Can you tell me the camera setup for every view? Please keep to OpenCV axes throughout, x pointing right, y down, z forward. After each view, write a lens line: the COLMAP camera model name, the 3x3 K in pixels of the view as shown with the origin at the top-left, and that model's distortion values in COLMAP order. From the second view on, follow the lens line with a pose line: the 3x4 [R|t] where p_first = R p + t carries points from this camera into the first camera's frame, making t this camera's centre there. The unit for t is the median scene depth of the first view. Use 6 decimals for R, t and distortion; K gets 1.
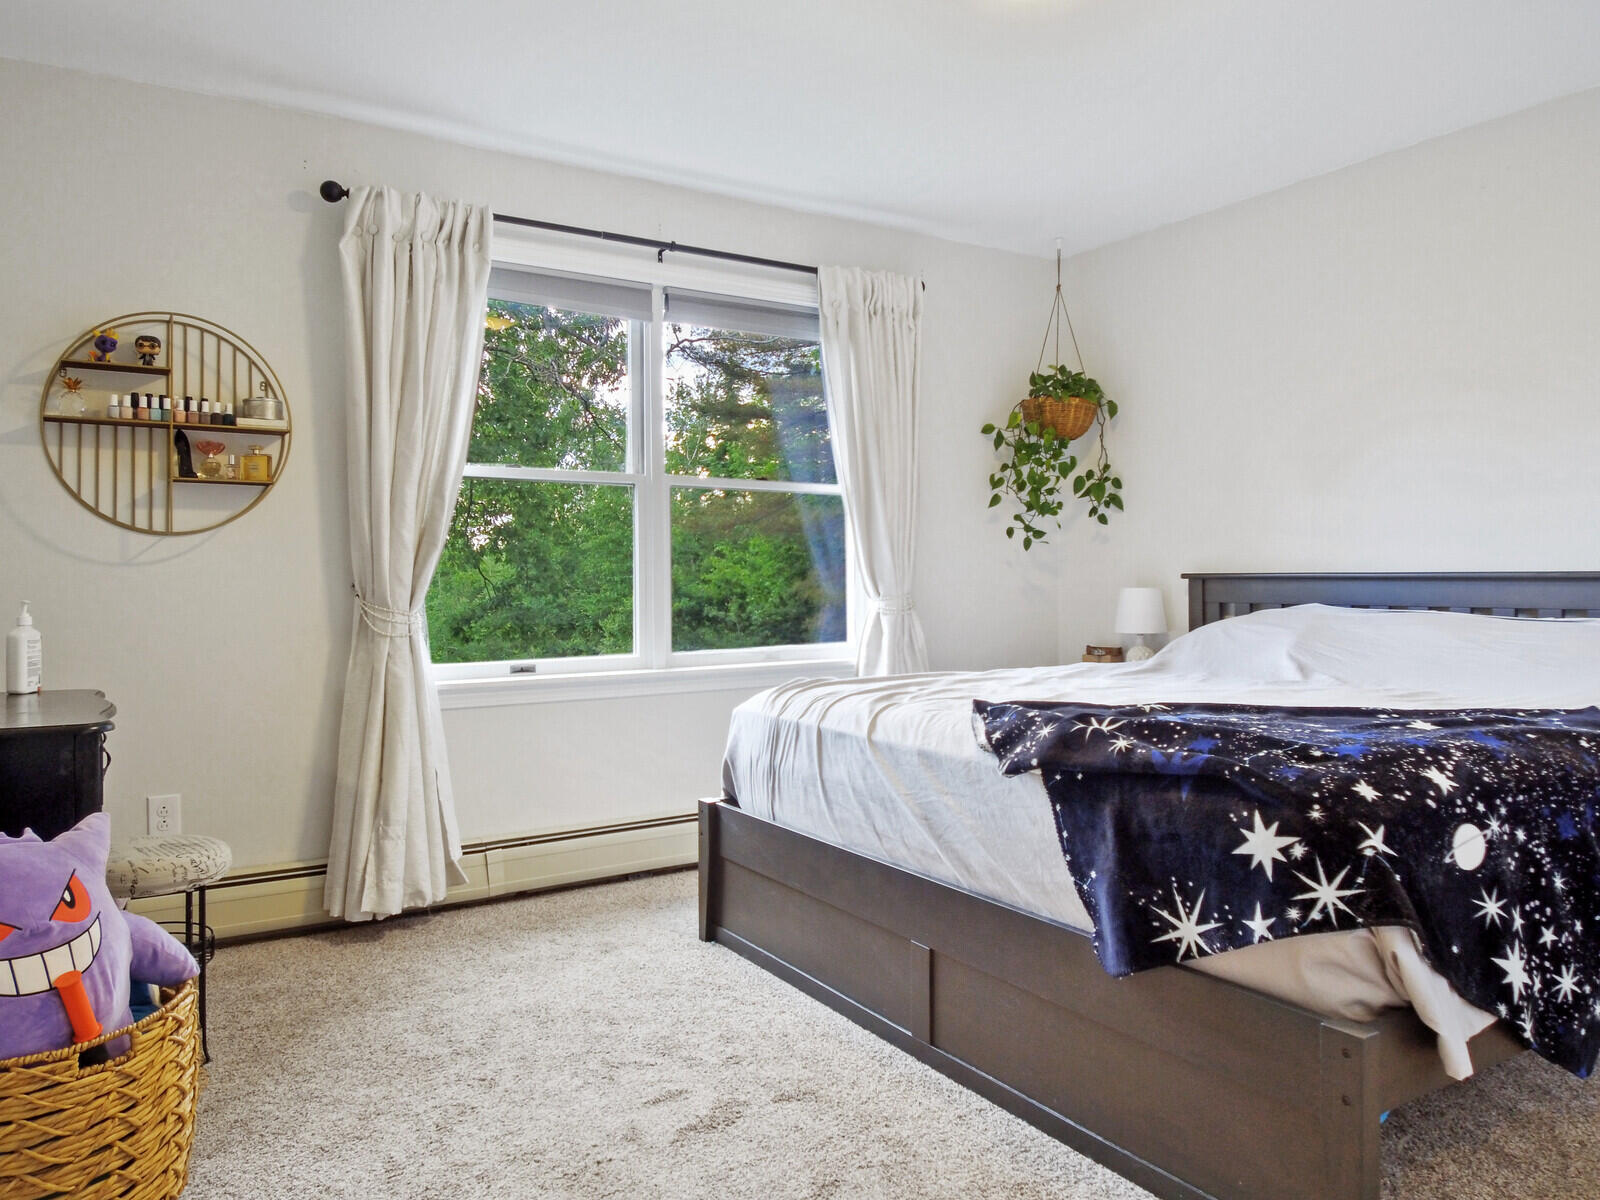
lens RADIAL K [[1126.1, 0, 802.1], [0, 1126.1, 594.4], [0, 0, 1]] dist [0.053010, -0.099885]
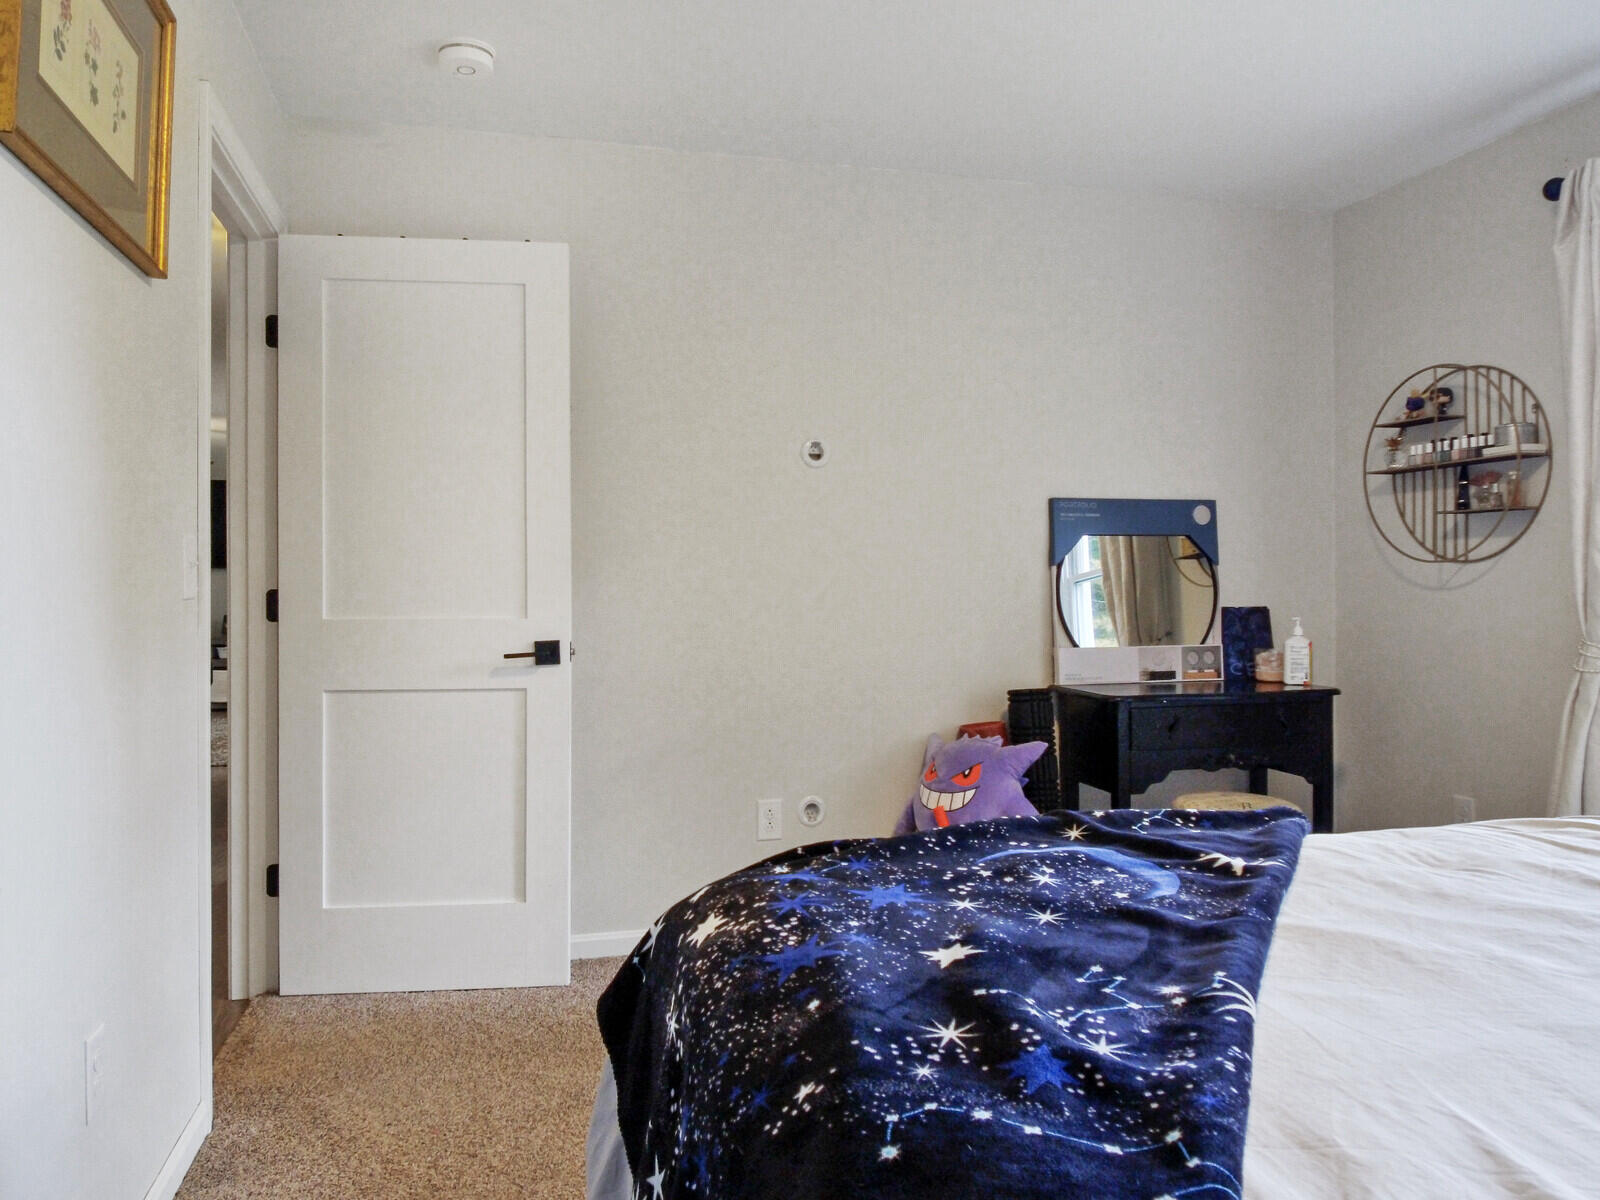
lens RADIAL K [[1126.1, 0, 802.1], [0, 1126.1, 594.4], [0, 0, 1]] dist [0.053010, -0.099885]
pose [[-0.290282, 0.011831, -0.956868, 0.685194], [-0.009888, 0.999833, 0.015362, -0.032211], [0.956890, 0.013921, -0.290117, 0.707818]]
